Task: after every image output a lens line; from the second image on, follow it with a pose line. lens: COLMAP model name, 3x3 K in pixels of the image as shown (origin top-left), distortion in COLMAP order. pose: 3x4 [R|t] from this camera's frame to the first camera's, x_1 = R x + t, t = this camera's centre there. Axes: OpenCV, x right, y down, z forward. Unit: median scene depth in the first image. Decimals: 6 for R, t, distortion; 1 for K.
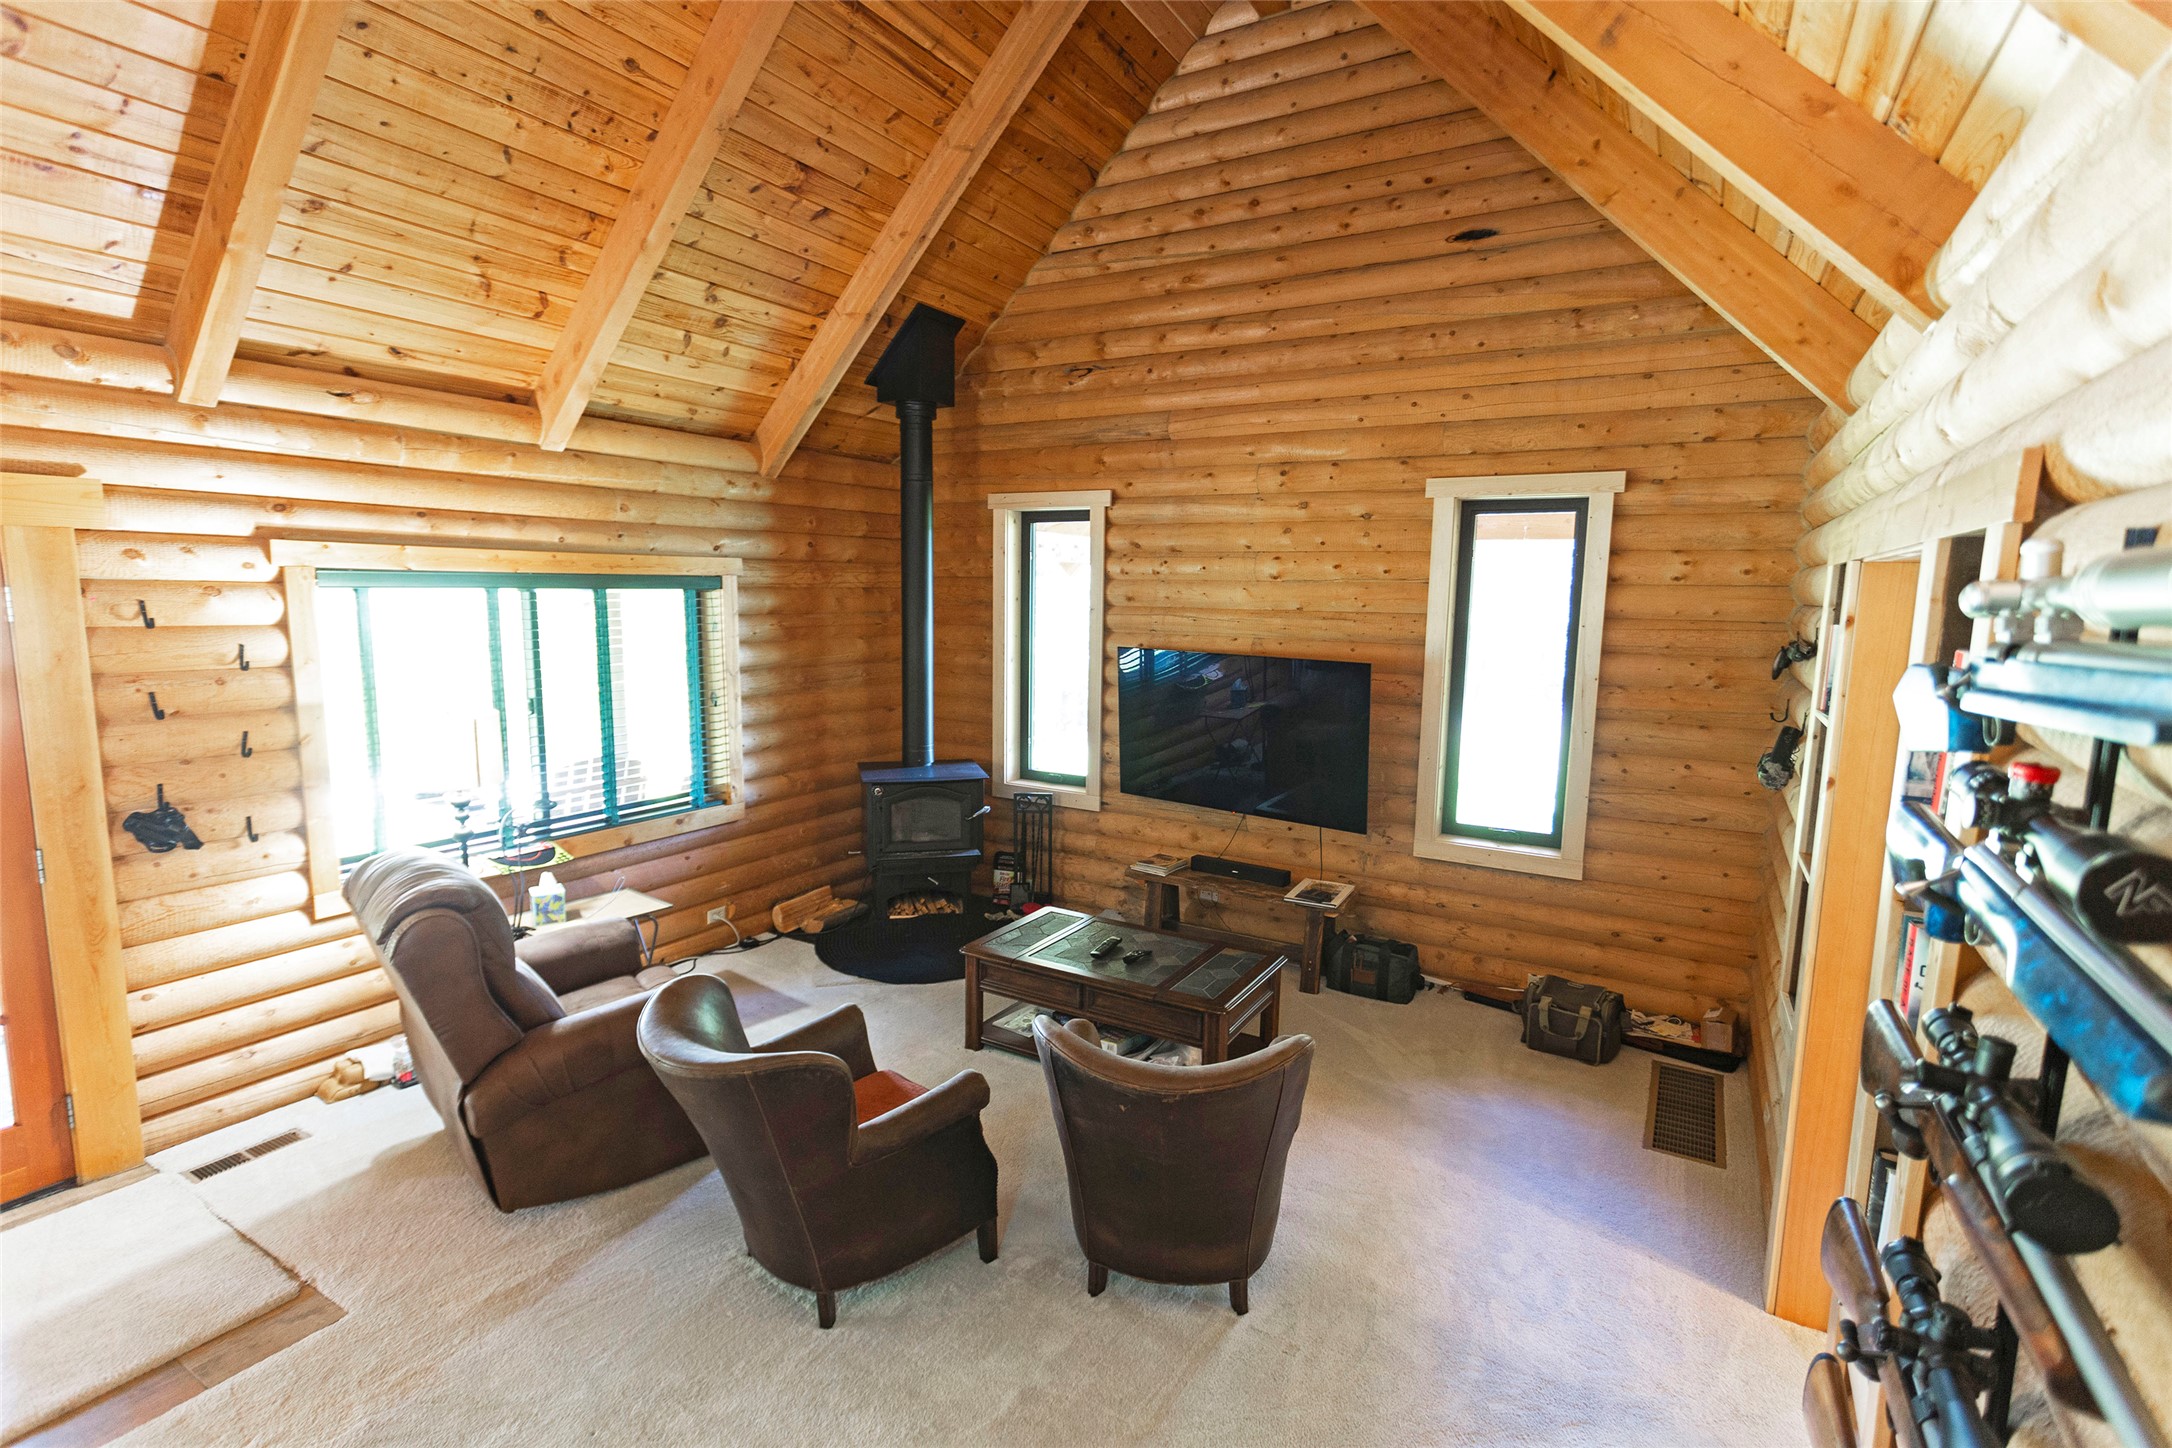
lens RADIAL K [[1040.6, 0, 1086.0], [0, 1040.6, 724.0], [0, 0, 1]] dist [-0.001864, 0.000403]
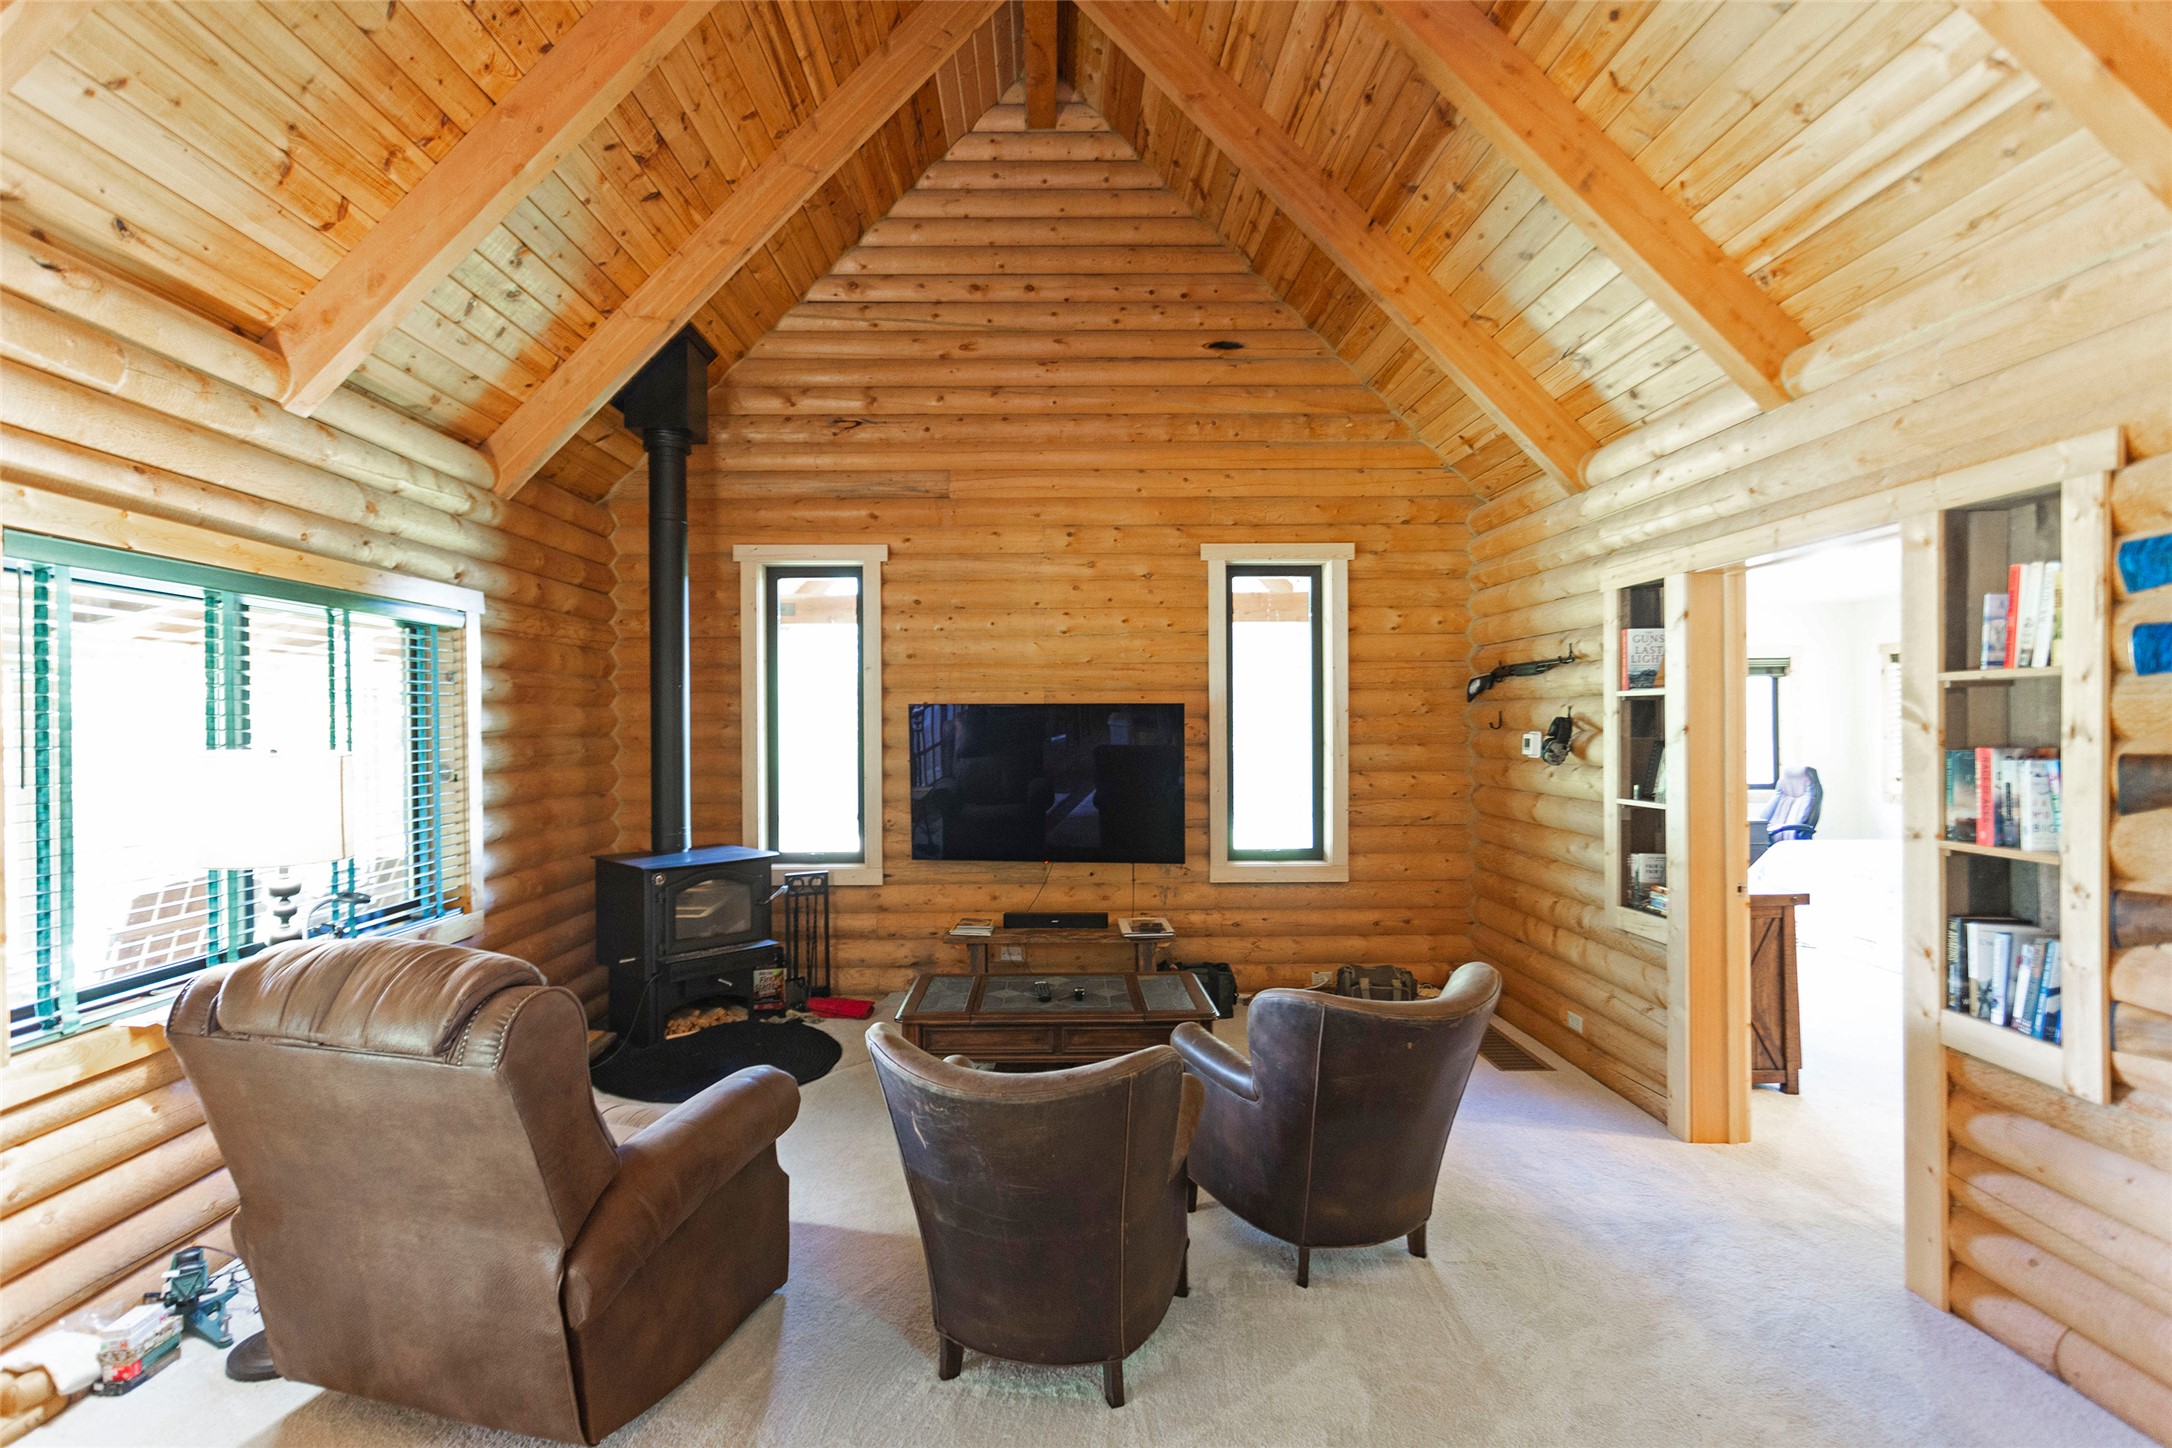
lens RADIAL K [[1046.8, 0, 1079.9], [0, 1046.8, 719.9], [0, 0, 1]] dist [-0.003024, 0.000165]
pose [[0.850629, -0.022409, 0.525289, -0.379729], [0.091436, 0.990172, -0.105828, 0.062754], [-0.517755, 0.138051, 0.844317, 0.121813]]
